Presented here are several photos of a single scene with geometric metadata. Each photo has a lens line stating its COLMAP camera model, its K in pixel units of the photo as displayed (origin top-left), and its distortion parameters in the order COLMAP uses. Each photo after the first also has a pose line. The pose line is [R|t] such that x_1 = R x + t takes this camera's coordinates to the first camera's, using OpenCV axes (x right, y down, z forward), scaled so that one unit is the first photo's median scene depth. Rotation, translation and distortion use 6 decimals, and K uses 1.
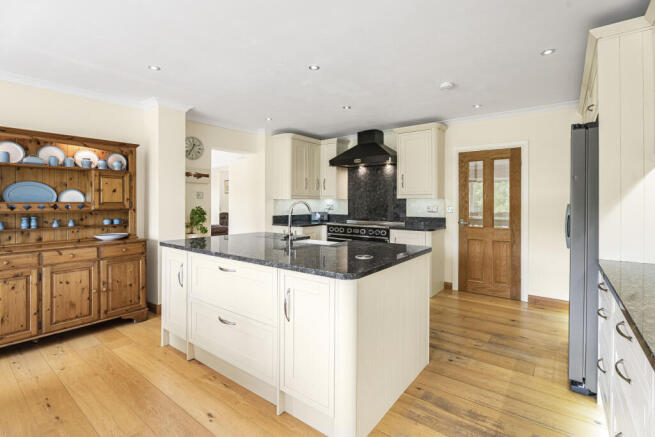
lens RADIAL K [[308.1, 0, 328.1], [0, 308.1, 202.2], [0, 0, 1]] dist [-0.002980, -0.000153]
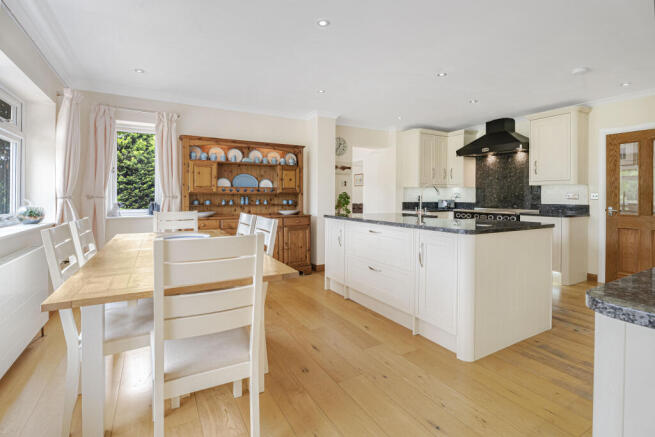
lens RADIAL K [[310.6, 0, 329.6], [0, 310.6, 195.6], [0, 0, 1]] dist [-0.001909, -0.000044]
pose [[0.925579, 0.003113, -0.378541, 0.008763], [-0.005162, 0.999977, -0.004397, 0.044737], [0.378519, 0.006024, 0.925574, -0.271950]]
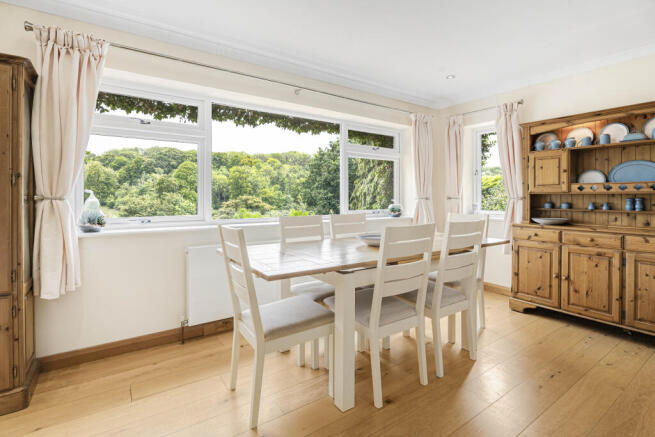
lens RADIAL K [[310.6, 0, 329.6], [0, 310.6, 195.6], [0, 0, 1]] dist [-0.001909, -0.000044]
pose [[-0.278571, -0.003255, -0.960410, 0.183390], [0.000235, 0.999994, -0.003458, 0.041724], [0.960416, -0.001189, -0.278568, 0.369159]]
